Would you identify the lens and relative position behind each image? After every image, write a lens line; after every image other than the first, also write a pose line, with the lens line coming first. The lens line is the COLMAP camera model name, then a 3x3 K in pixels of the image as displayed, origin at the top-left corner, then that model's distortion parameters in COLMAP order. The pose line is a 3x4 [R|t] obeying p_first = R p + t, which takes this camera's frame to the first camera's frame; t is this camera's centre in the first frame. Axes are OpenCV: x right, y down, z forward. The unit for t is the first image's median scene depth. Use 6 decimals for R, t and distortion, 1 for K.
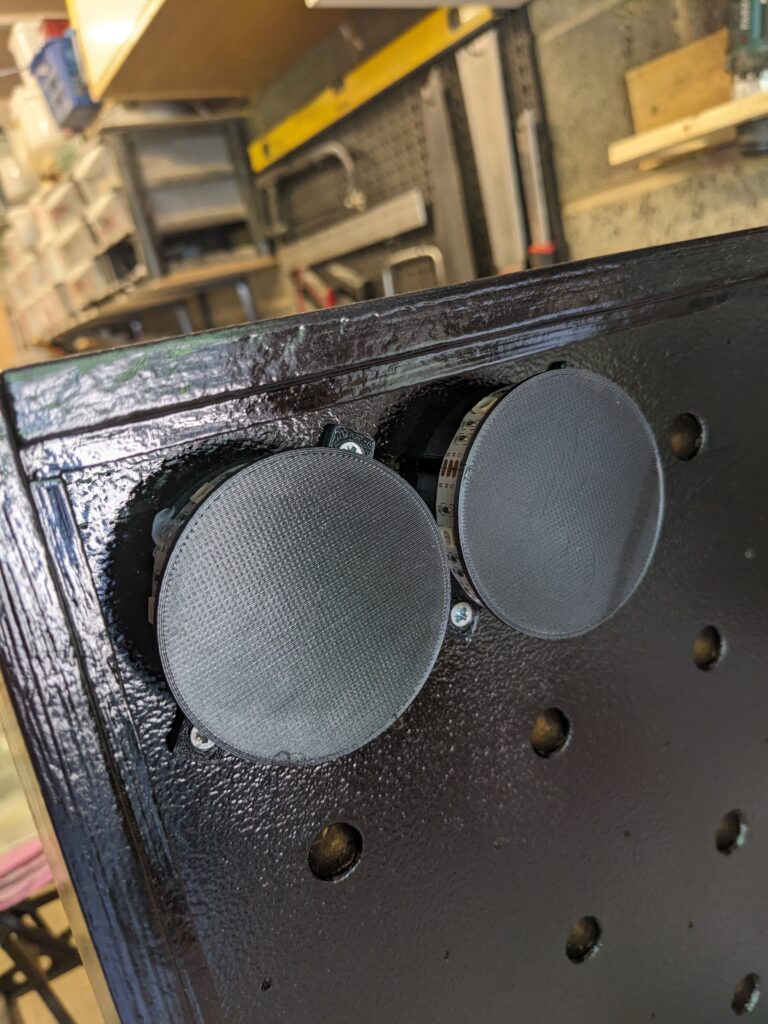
lens RADIAL K [[832.4, 0, 363.8], [0, 832.4, 511.7], [0, 0, 1]] dist [0.009381, -0.076591]
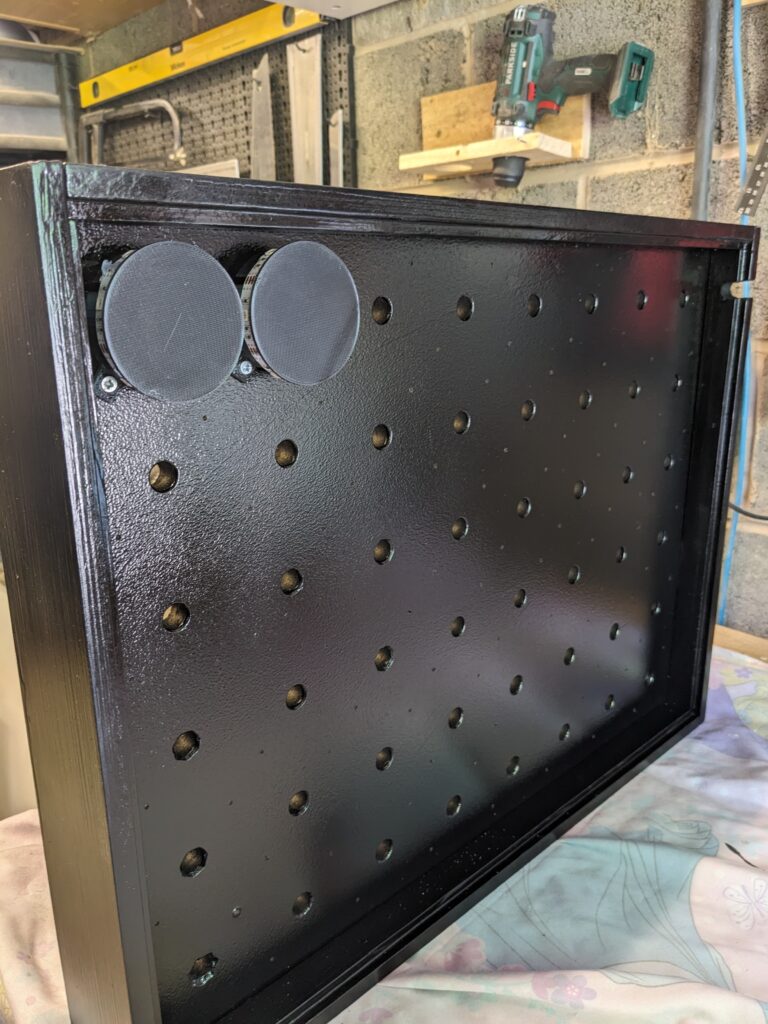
lens RADIAL K [[832.4, 0, 363.8], [0, 832.4, 511.7], [0, 0, 1]] dist [0.009381, -0.076591]
pose [[0.957373, 0.114811, 0.265058, -0.017314], [-0.119294, 0.992859, 0.000823, 0.082270], [-0.263071, -0.032408, 0.964232, -0.174216]]
